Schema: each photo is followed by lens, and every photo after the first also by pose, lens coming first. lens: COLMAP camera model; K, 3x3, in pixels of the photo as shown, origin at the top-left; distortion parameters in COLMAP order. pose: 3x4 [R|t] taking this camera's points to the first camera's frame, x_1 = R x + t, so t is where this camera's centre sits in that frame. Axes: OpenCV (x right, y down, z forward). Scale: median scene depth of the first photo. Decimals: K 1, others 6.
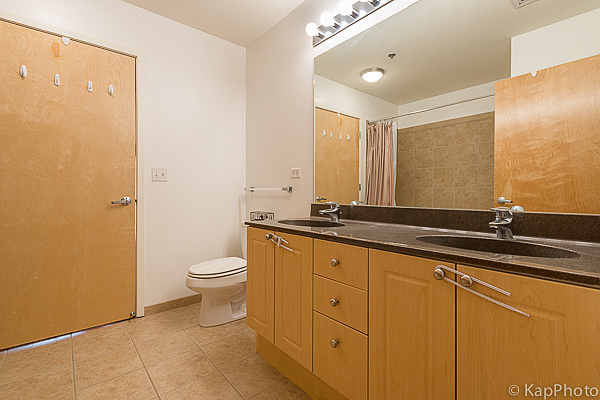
lens RADIAL K [[281.9, 0, 301.5], [0, 281.9, 198.9], [0, 0, 1]] dist [0.004601, 0.000158]
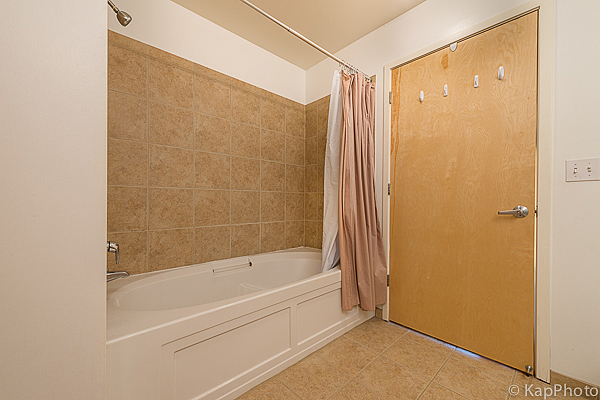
lens RADIAL K [[247.9, 0, 300.7], [0, 247.9, 200.8], [0, 0, 1]] dist [0.009161, -0.000938]
pose [[0.051227, 0.000775, -0.998687, 0.009107], [-0.010267, 0.999947, 0.000249, -0.016646], [0.998634, 0.010241, 0.051232, 0.416742]]
